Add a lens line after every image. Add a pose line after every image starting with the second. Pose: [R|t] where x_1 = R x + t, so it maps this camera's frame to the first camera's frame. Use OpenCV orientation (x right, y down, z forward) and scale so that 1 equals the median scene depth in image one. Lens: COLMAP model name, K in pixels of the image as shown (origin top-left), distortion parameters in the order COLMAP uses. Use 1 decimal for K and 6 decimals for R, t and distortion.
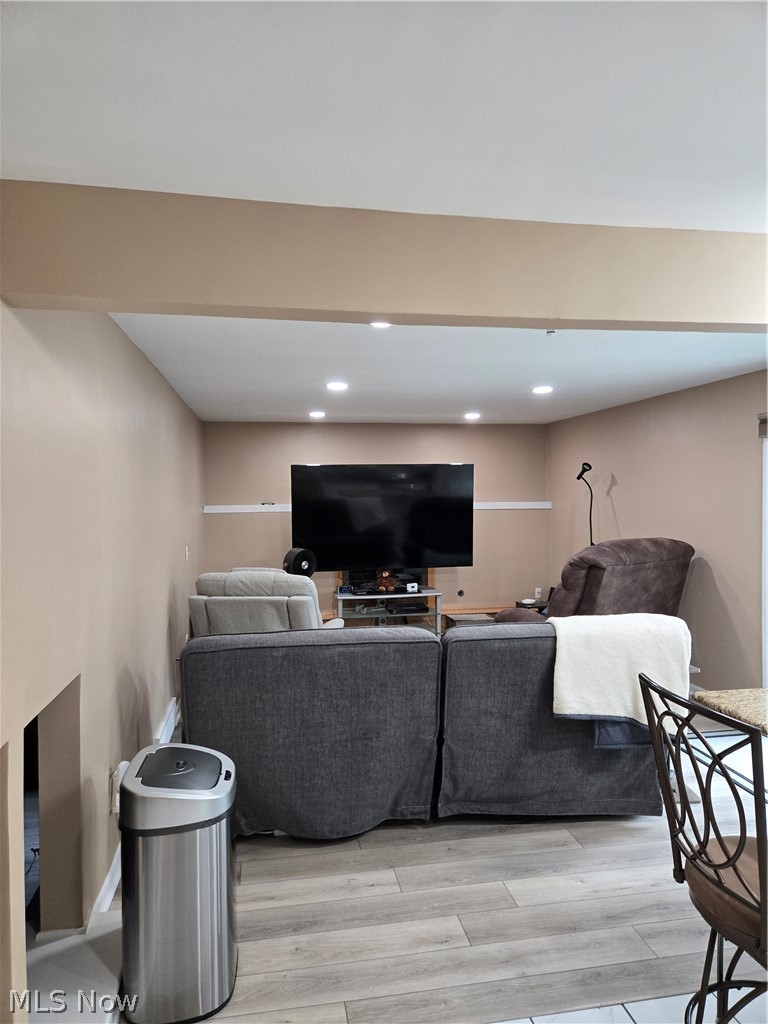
lens RADIAL K [[681.2, 0, 384.0], [0, 681.2, 512.0], [0, 0, 1]] dist [0.083173, -0.072545]
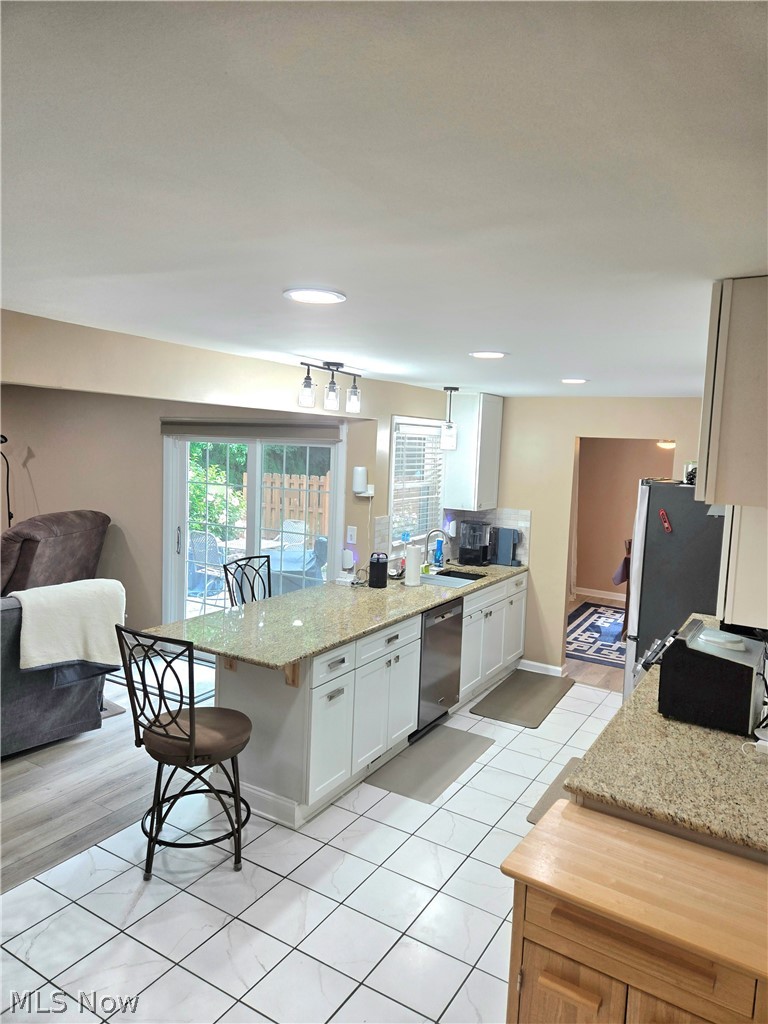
lens RADIAL K [[681.2, 0, 384.0], [0, 681.2, 512.0], [0, 0, 1]] dist [0.083173, -0.072545]
pose [[0.664904, -0.035096, 0.746104, -0.231158], [-0.021463, 0.997585, 0.066052, -0.081074], [-0.746620, -0.059932, 0.662545, -0.280809]]
